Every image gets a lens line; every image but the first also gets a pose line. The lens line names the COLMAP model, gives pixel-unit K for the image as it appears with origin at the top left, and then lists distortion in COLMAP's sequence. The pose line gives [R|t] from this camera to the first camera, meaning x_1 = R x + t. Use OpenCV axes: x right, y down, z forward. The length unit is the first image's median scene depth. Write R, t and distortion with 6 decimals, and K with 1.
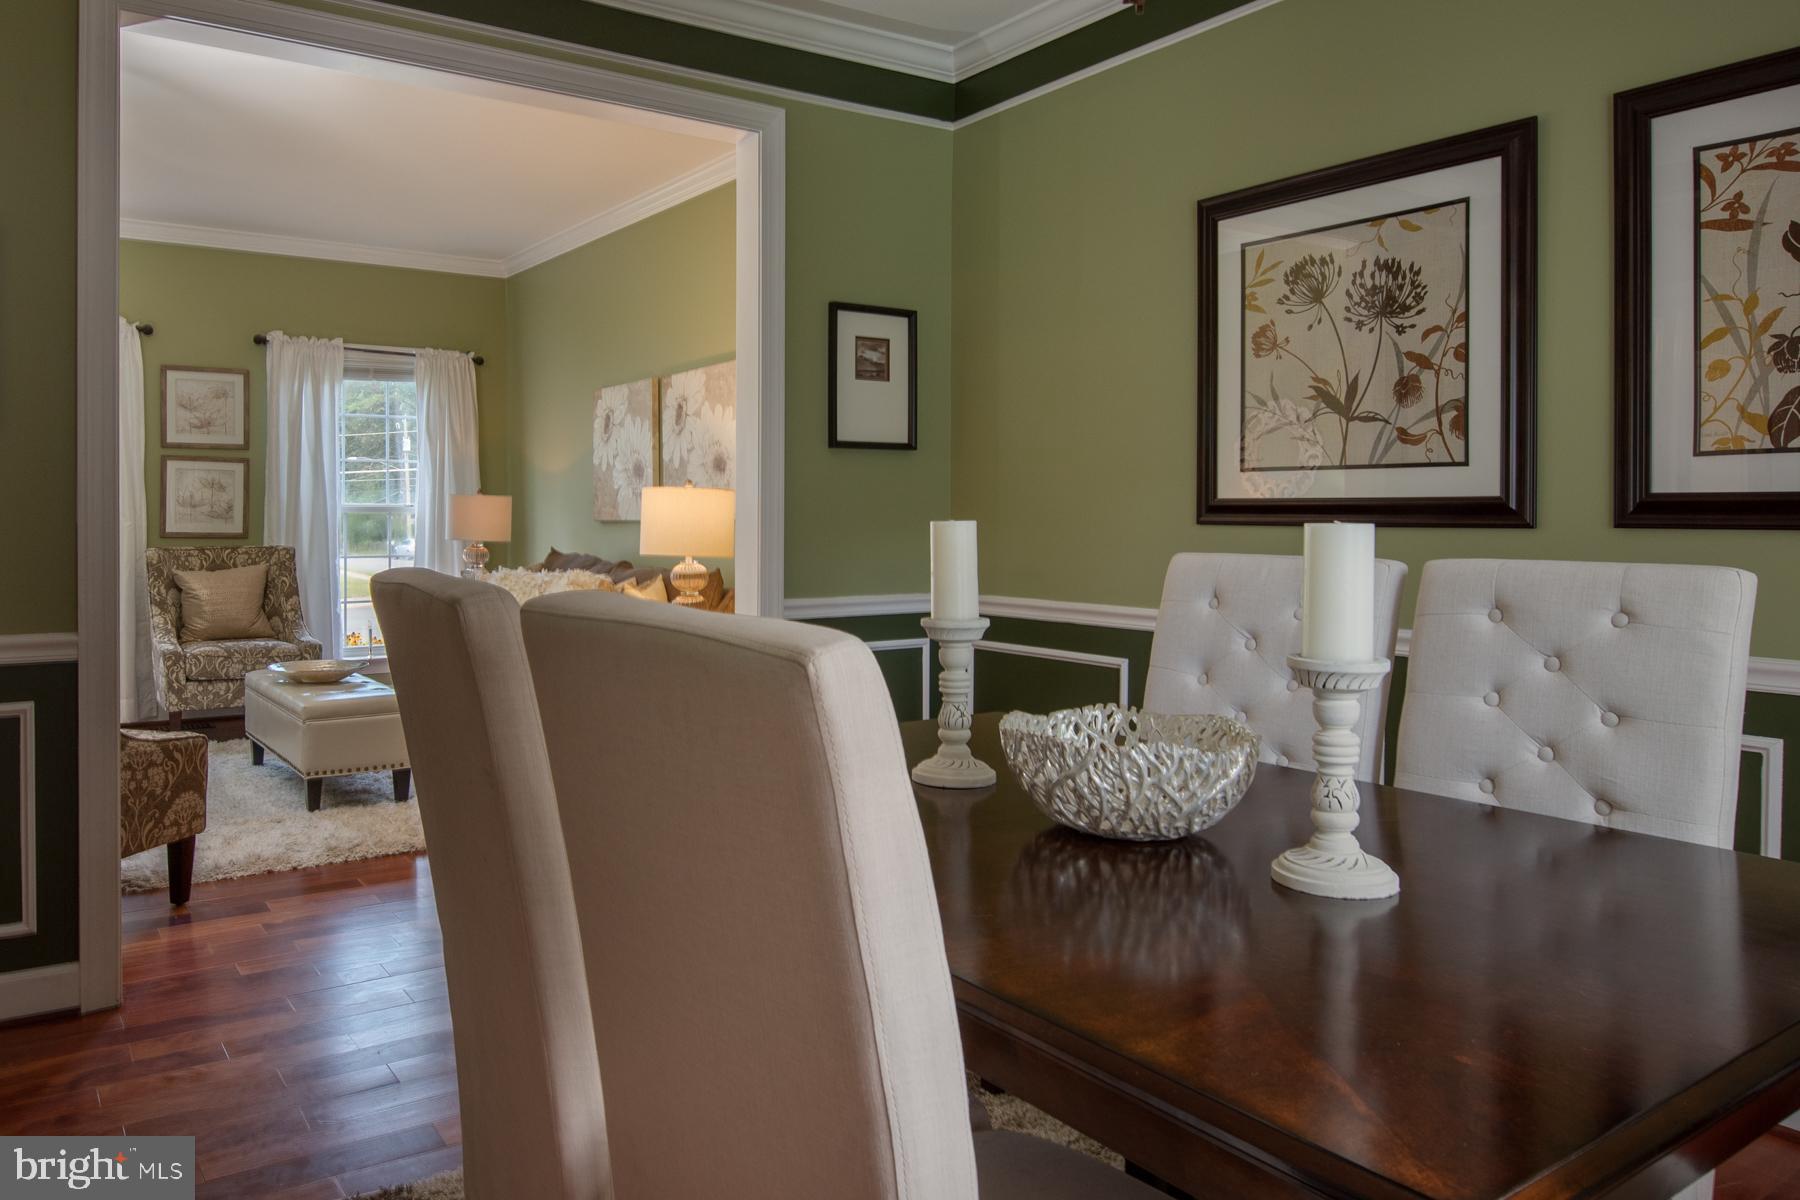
lens RADIAL K [[1273.4, 0, 806.7], [0, 1273.4, 518.1], [0, 0, 1]] dist [-0.004899, -0.002251]
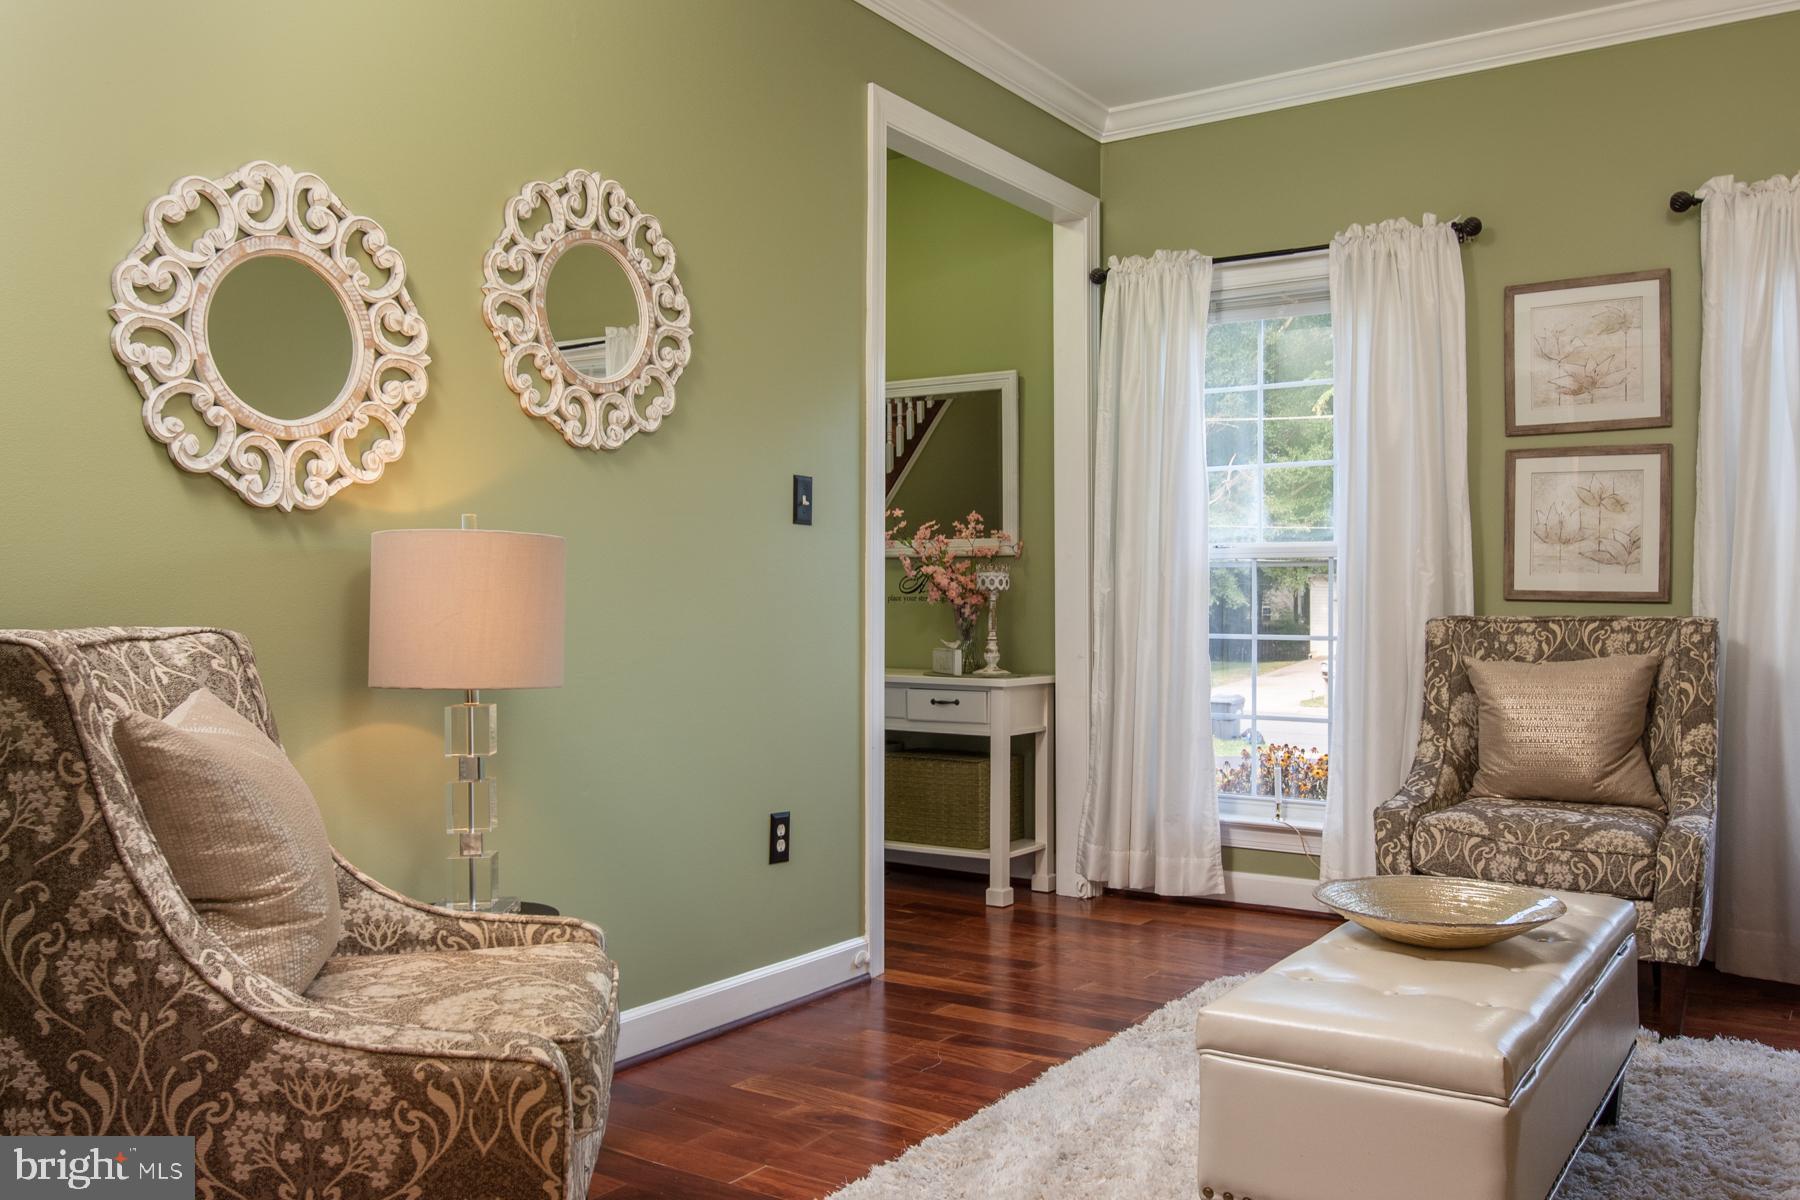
lens RADIAL K [[1512.8, 0, 899.4], [0, 1512.8, 592.7], [0, 0, 1]] dist [-0.010710, -0.002612]
pose [[0.385873, -0.004178, -0.922543, -0.007409], [-0.005260, 0.999964, -0.006728, 0.018528], [0.922537, 0.007448, 0.385837, 0.519849]]
